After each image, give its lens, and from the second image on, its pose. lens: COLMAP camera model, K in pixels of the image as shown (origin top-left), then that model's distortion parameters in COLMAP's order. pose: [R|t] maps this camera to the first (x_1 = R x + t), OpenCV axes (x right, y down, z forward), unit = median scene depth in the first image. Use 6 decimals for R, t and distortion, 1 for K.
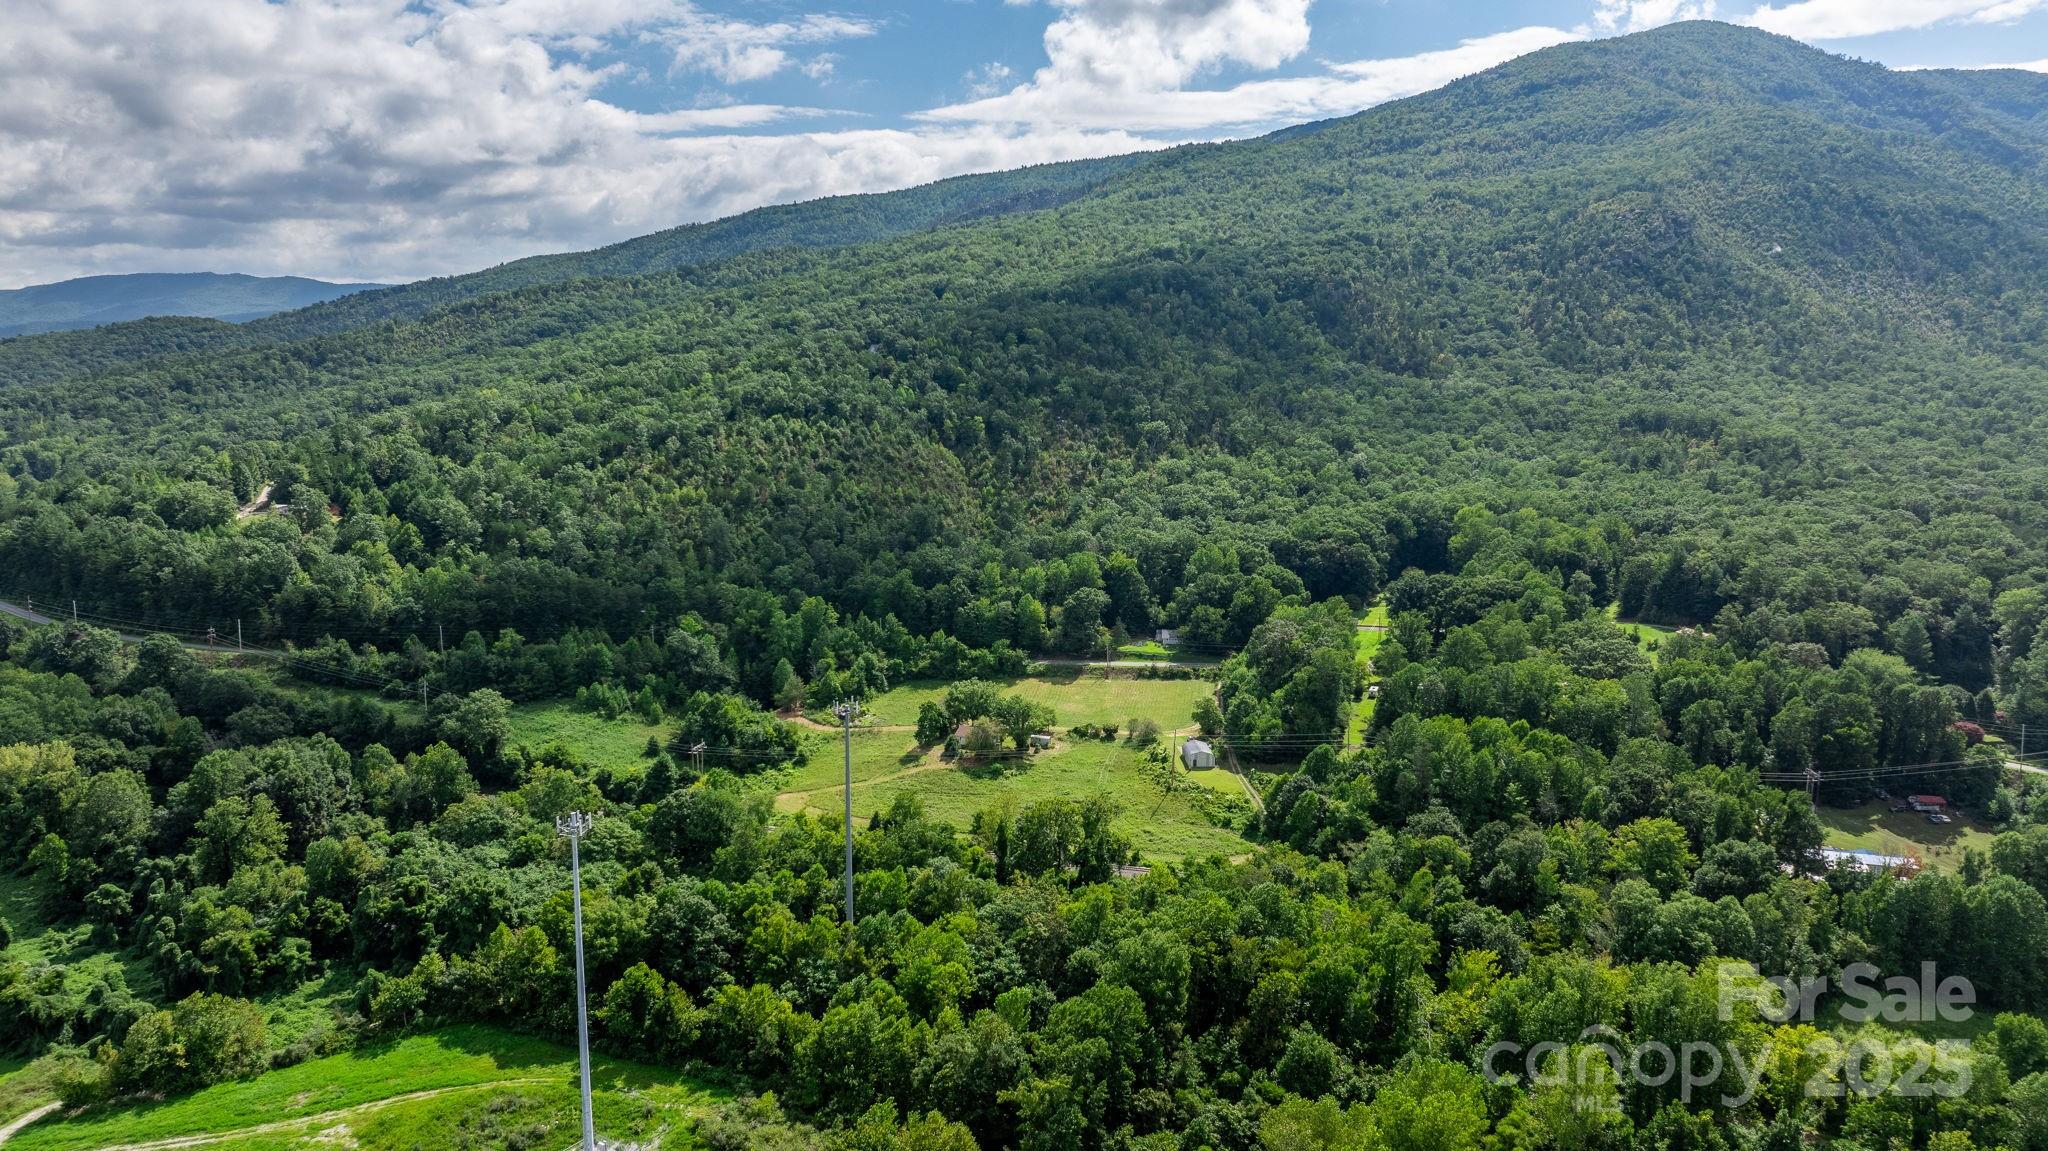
lens RADIAL K [[1451.1, 0, 1016.7], [0, 1451.1, 568.7], [0, 0, 1]] dist [-0.035578, 0.034312]
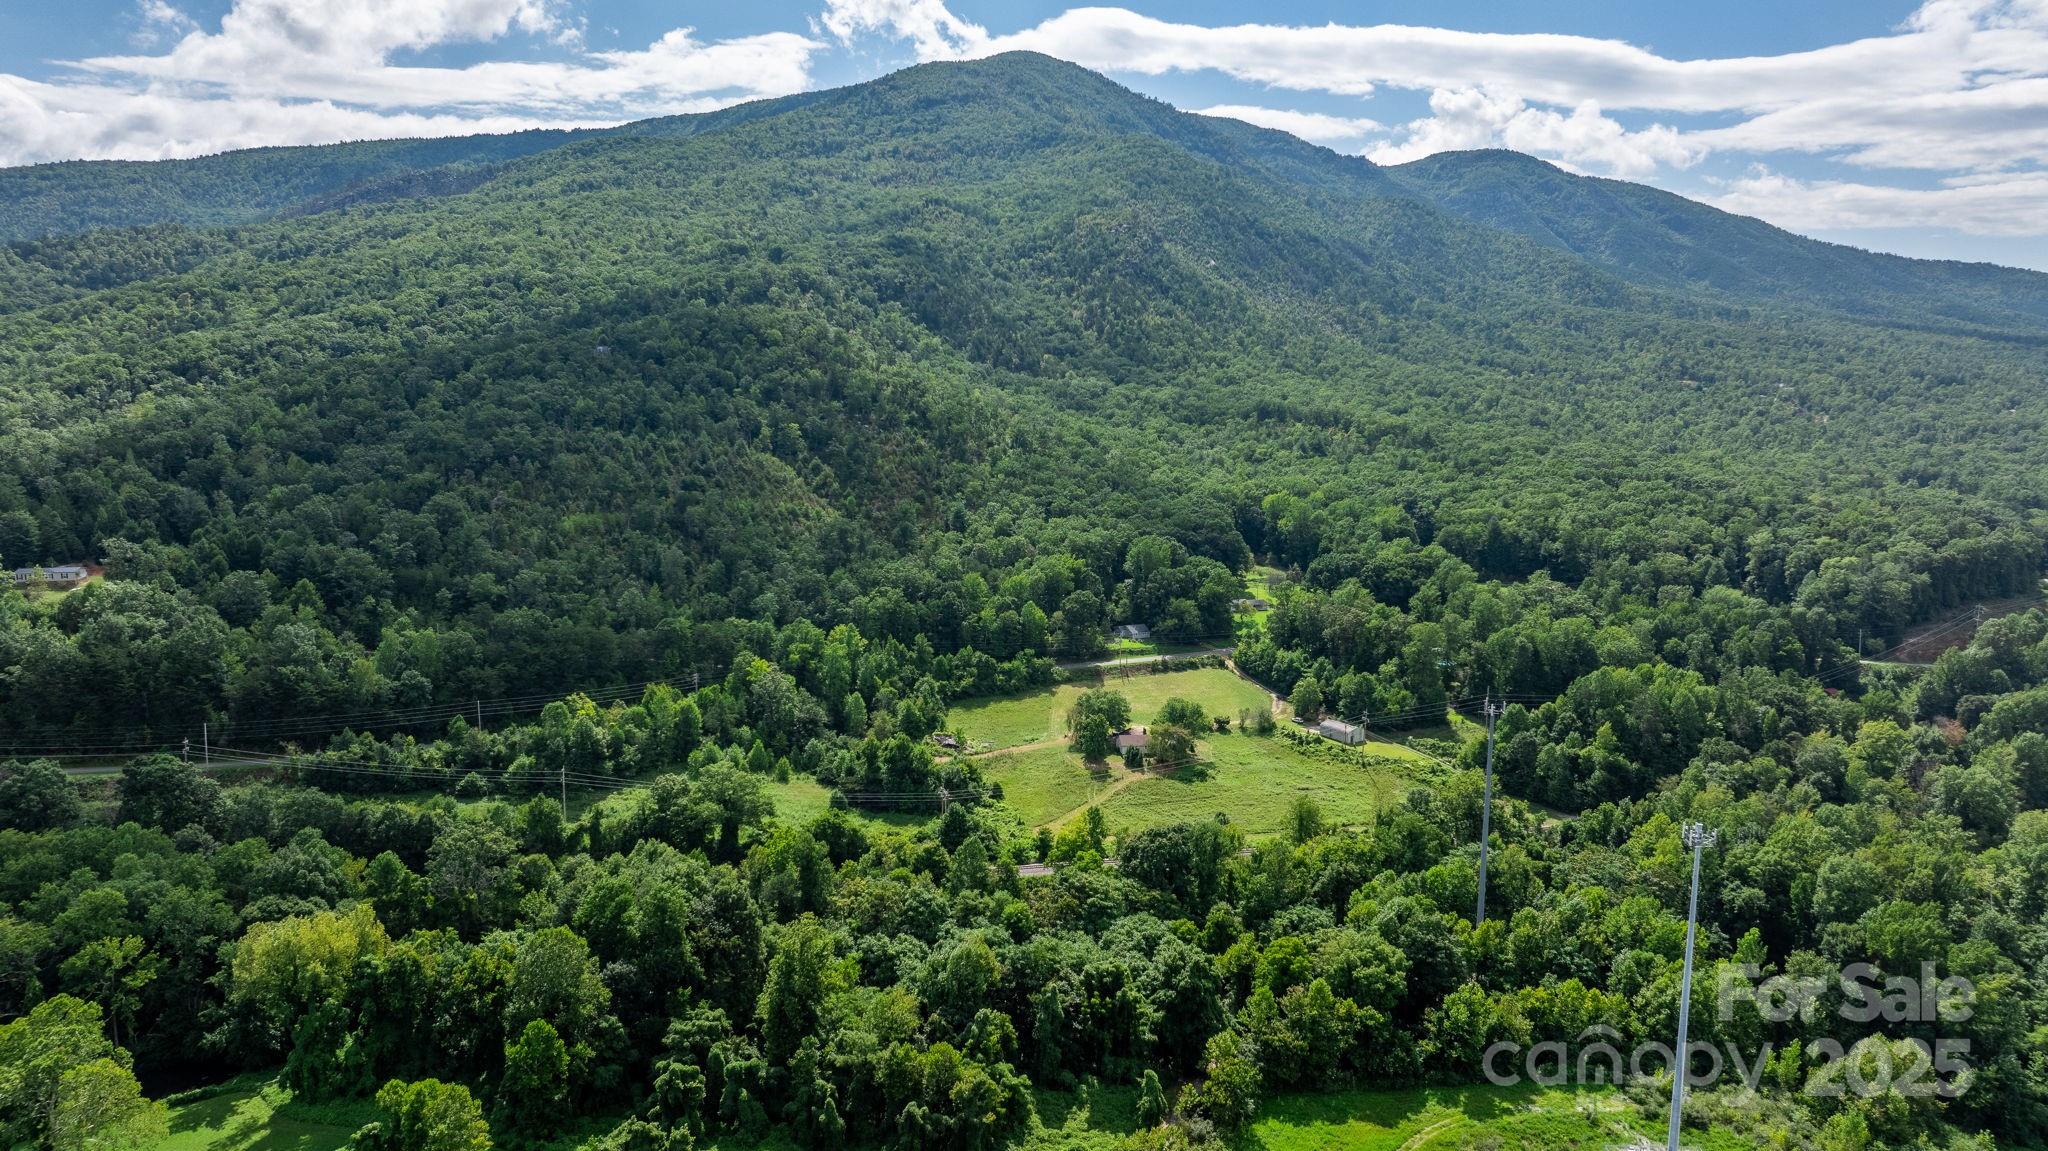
lens RADIAL K [[1451.1, 0, 1028.9], [0, 1451.1, 578.5], [0, 0, 1]] dist [-0.035578, 0.034312]
pose [[0.865092, -0.075854, 0.495844, -0.388538], [0.070914, 0.997066, 0.028808, -0.021771], [-0.496575, 0.010240, 0.867934, 0.109579]]
